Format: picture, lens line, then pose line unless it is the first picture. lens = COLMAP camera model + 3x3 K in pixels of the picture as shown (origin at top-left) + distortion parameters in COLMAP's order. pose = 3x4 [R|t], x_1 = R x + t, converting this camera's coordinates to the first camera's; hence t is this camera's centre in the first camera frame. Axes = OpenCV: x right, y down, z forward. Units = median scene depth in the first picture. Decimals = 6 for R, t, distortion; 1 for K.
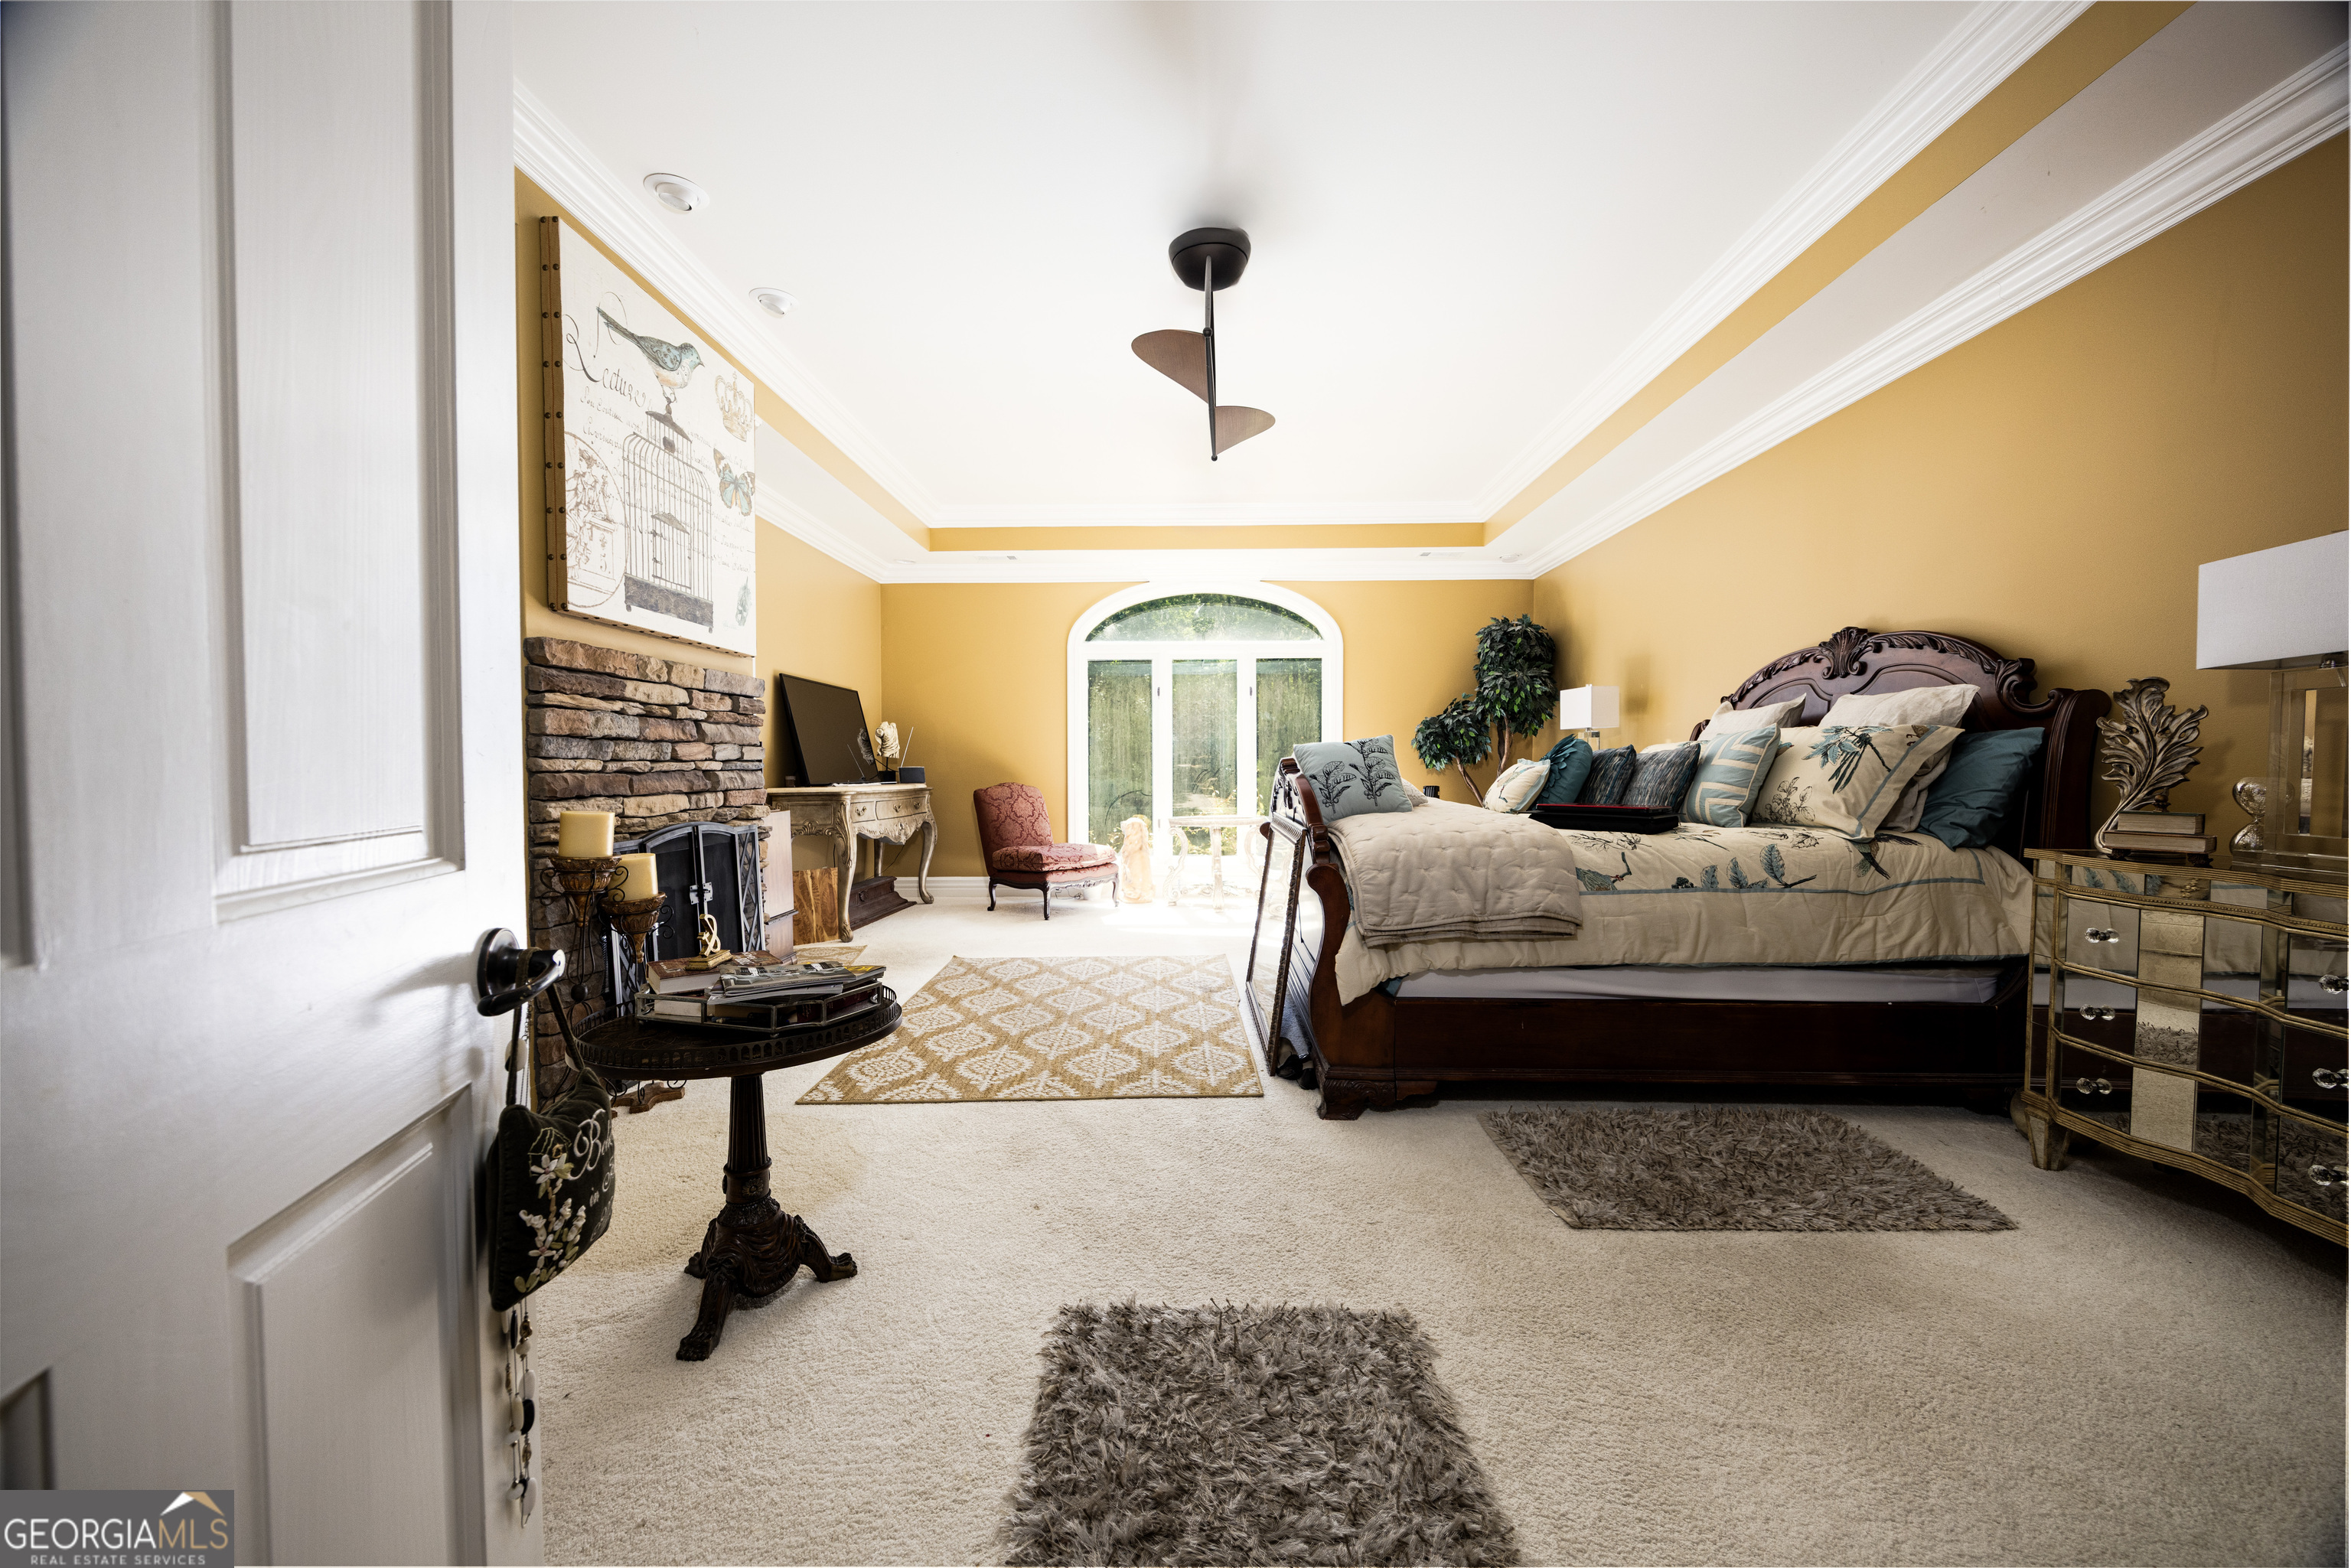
lens RADIAL K [[913.5, 0, 1179.6], [0, 913.5, 784.5], [0, 0, 1]] dist [0.000067, 0.000036]
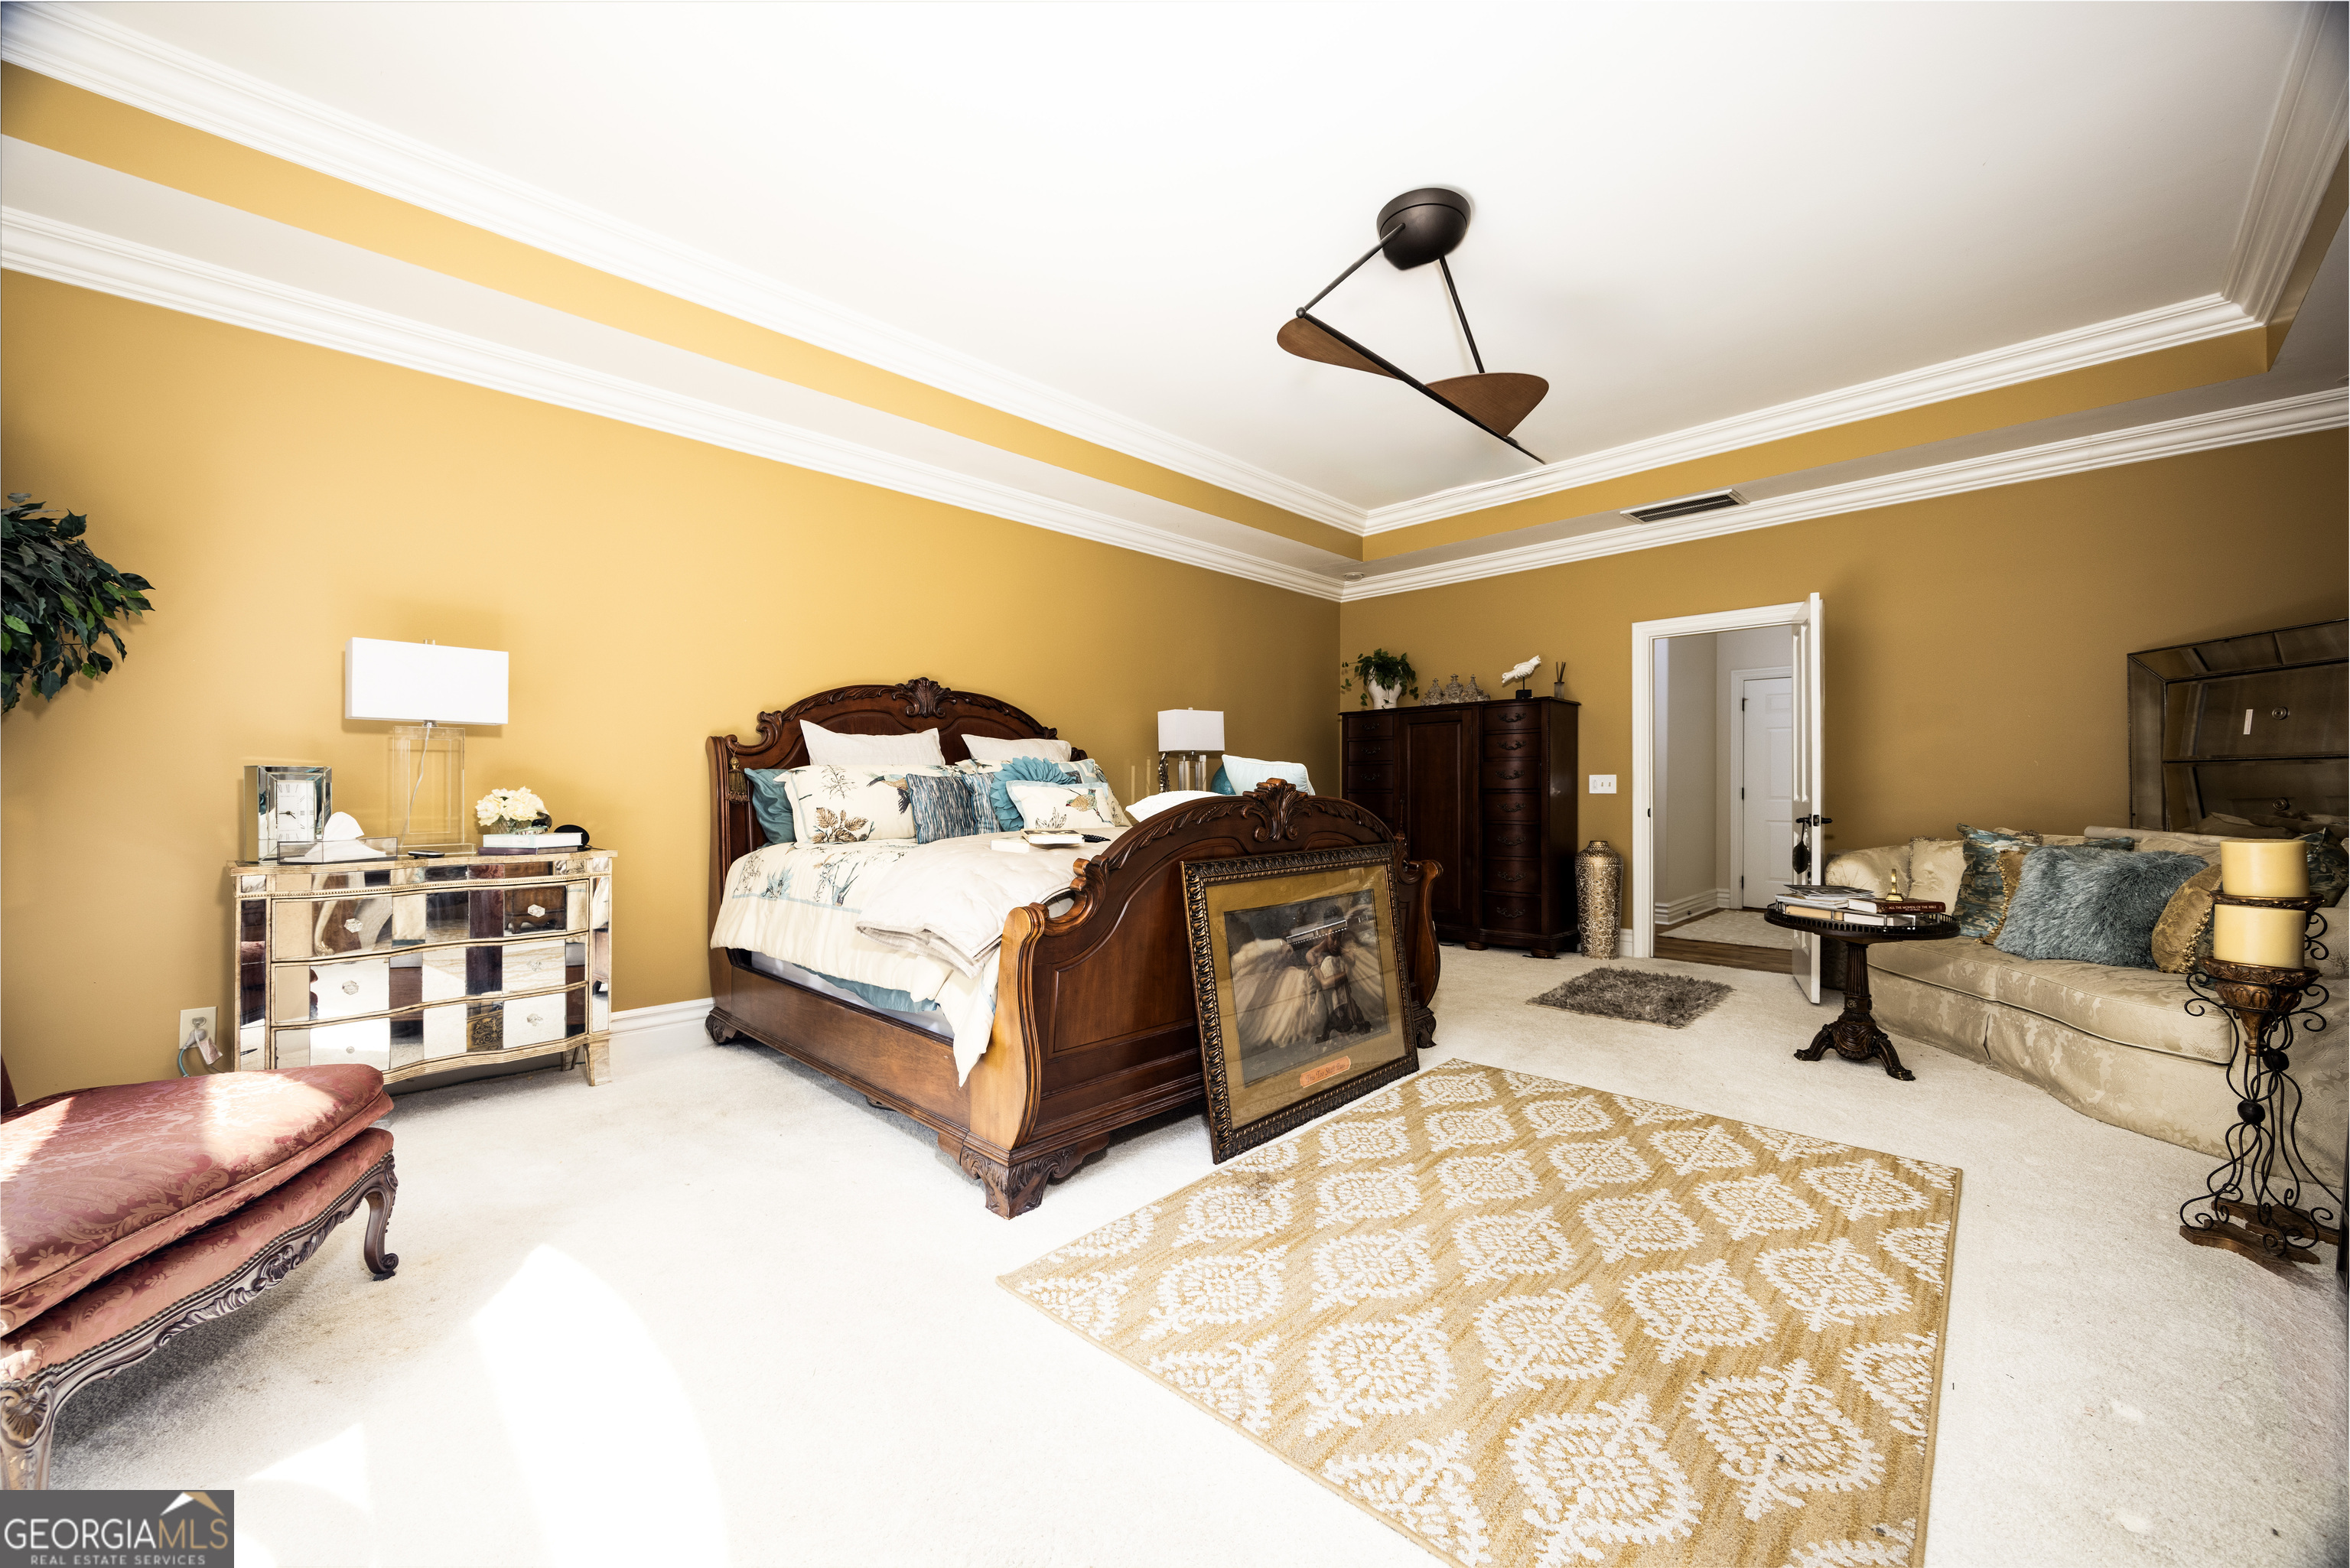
lens RADIAL K [[913.1, 0, 1176.1], [0, 913.1, 788.9], [0, 0, 1]] dist [0.000067, 0.000036]
pose [[-0.732132, 0.005166, 0.681144, -0.419703], [0.017699, 0.999778, 0.011441, -0.034945], [-0.680933, 0.020431, -0.732060, 1.923294]]
